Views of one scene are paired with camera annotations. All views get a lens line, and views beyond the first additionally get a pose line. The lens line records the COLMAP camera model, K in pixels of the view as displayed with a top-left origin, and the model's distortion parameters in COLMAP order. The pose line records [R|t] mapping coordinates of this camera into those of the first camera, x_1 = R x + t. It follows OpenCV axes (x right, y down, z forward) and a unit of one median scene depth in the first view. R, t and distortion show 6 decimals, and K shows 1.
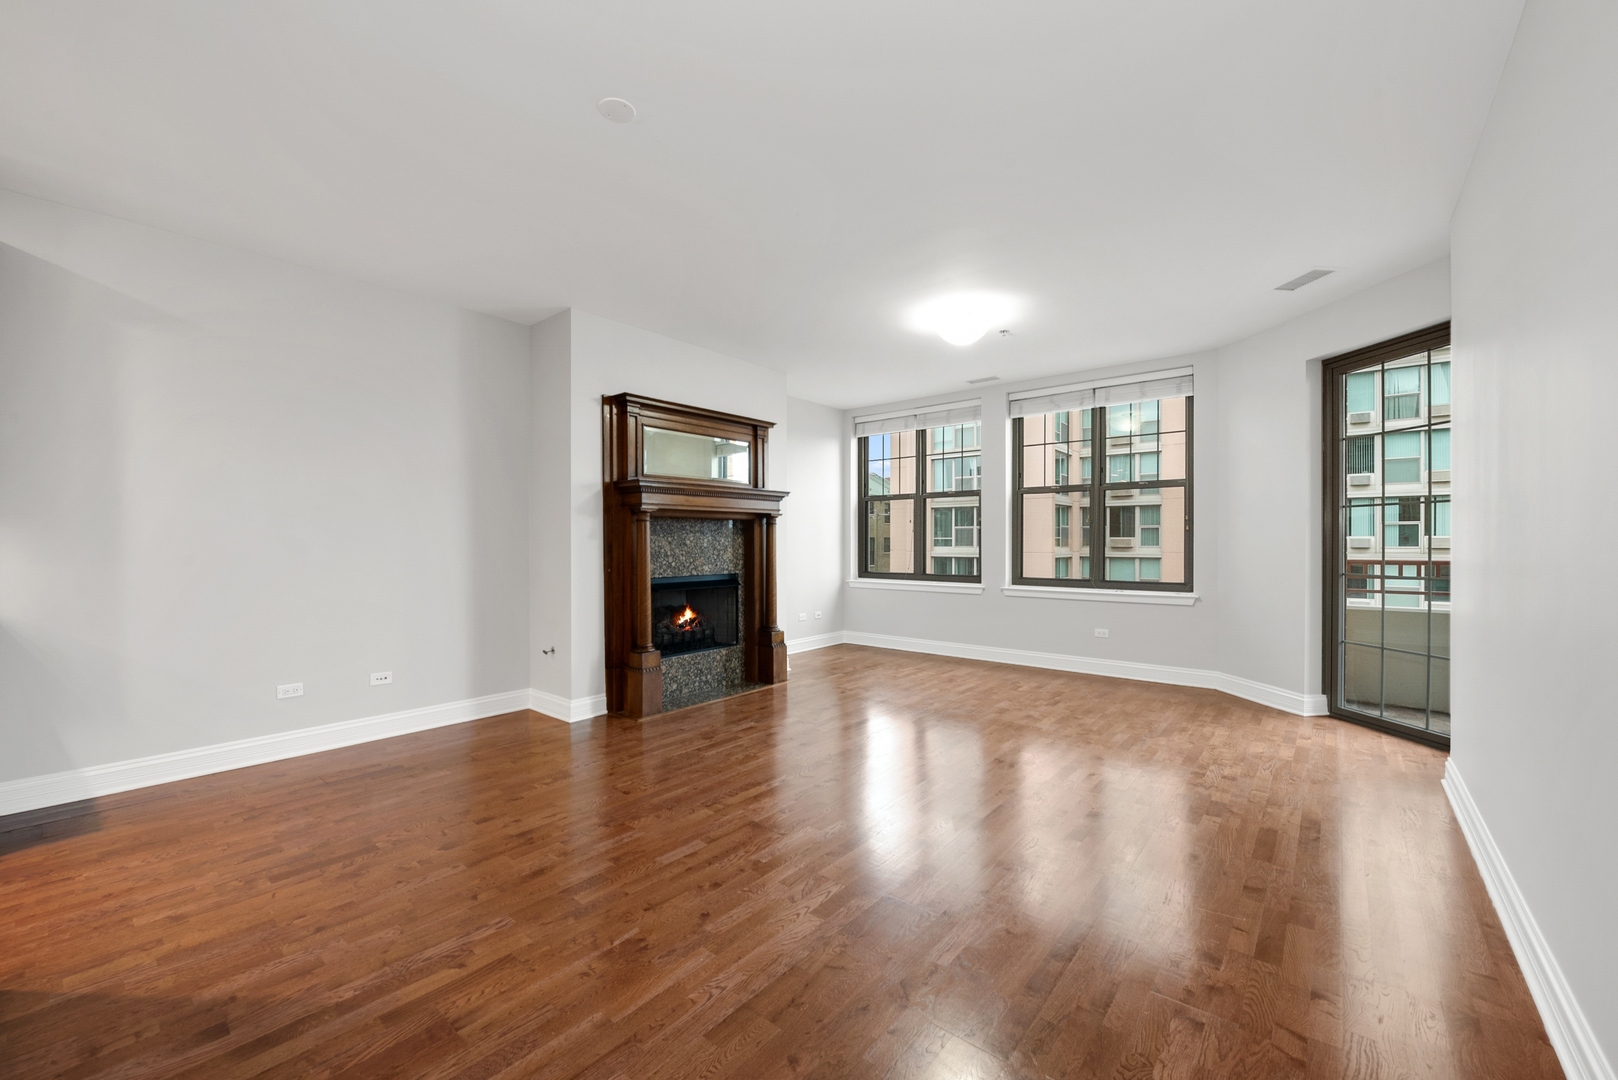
lens RADIAL K [[639.7, 0, 810.5], [0, 639.7, 542.5], [0, 0, 1]] dist [-0.007903, -0.000298]
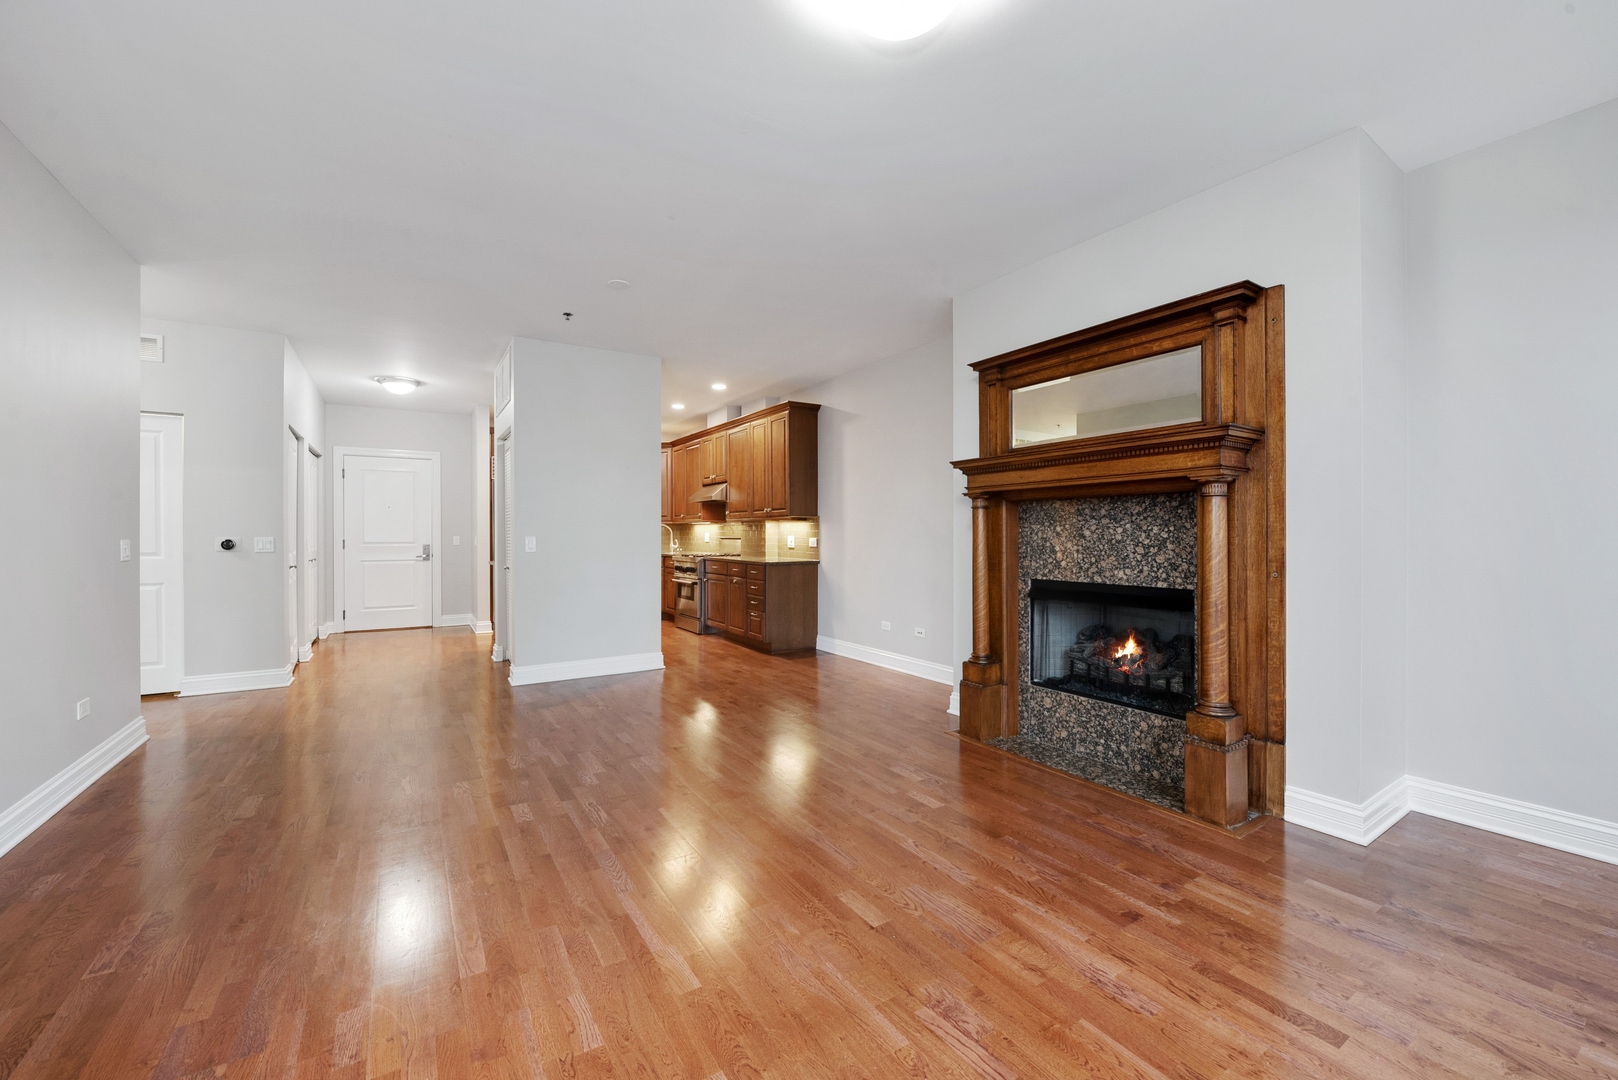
lens RADIAL K [[639.7, 0, 810.5], [0, 639.7, 542.5], [0, 0, 1]] dist [-0.007903, -0.000298]
pose [[-0.304895, 0.015641, -0.952258, 0.544682], [0.001423, 0.999871, 0.015968, -0.001591], [0.952385, 0.003513, -0.304878, 0.930526]]
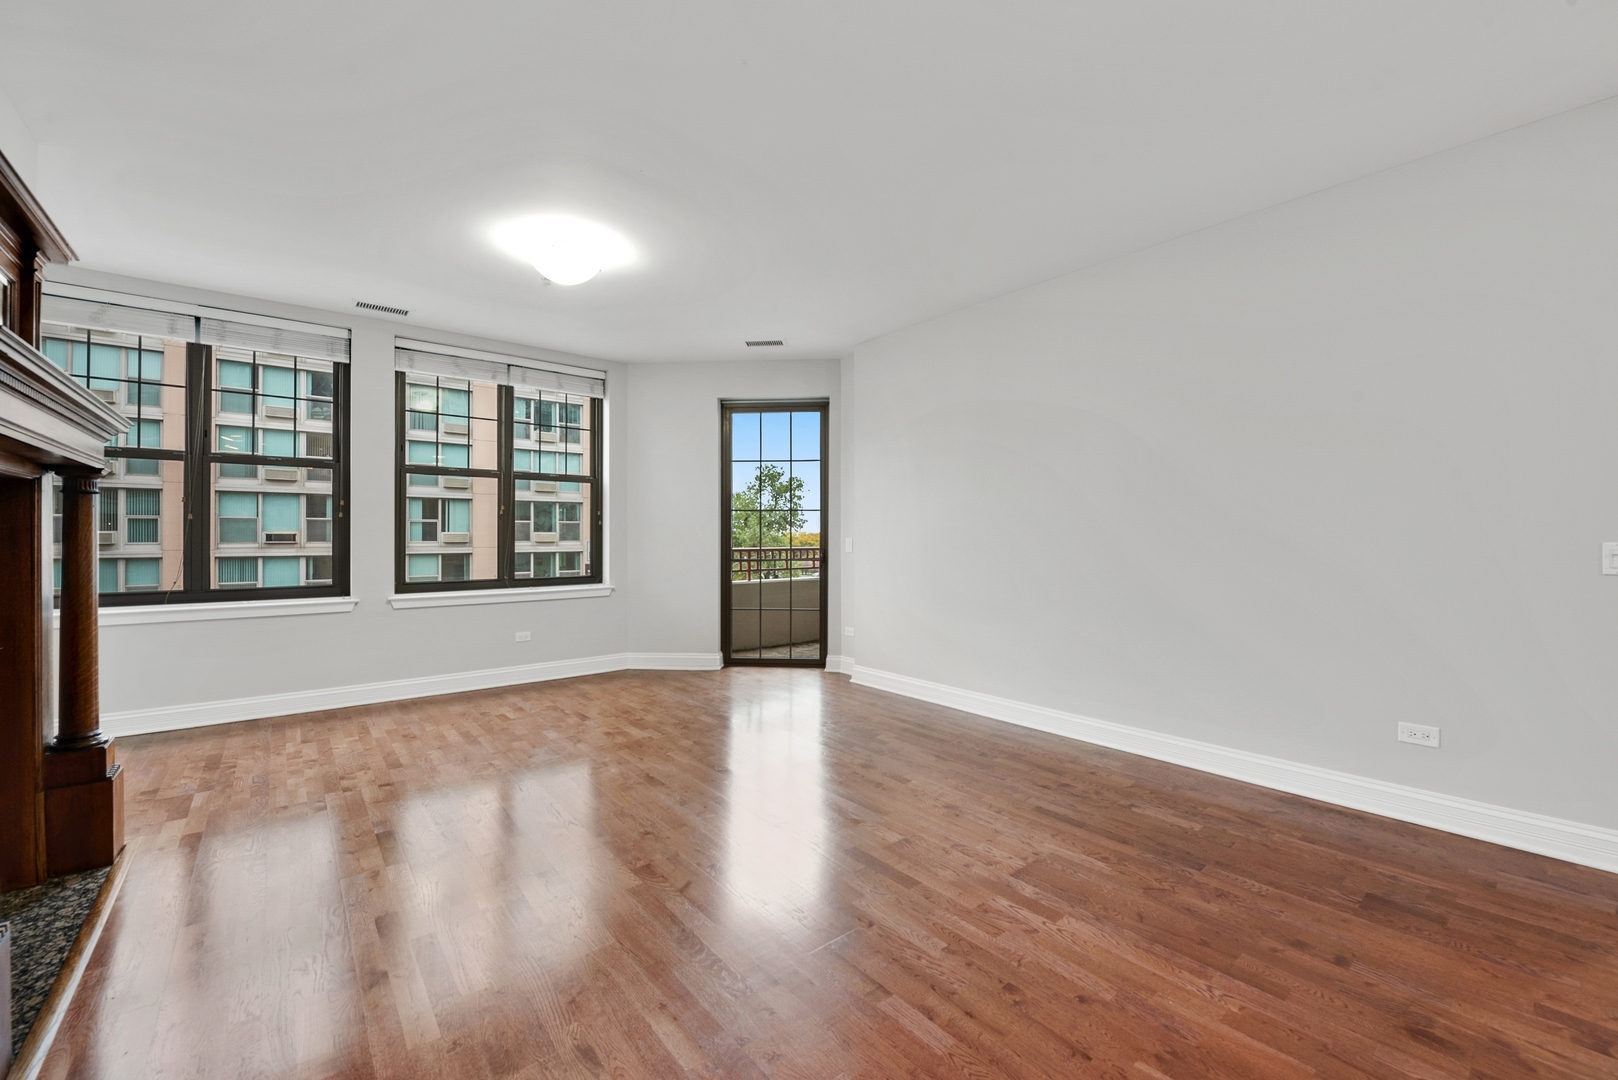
lens RADIAL K [[647.8, 0, 811.2], [0, 647.8, 533.8], [0, 0, 1]] dist [-0.014642, -0.000469]
pose [[0.185855, 0.005501, 0.982562, -0.419933], [0.001322, 0.999982, -0.005849, 0.002106], [-0.982576, 0.002386, 0.185844, 0.486833]]
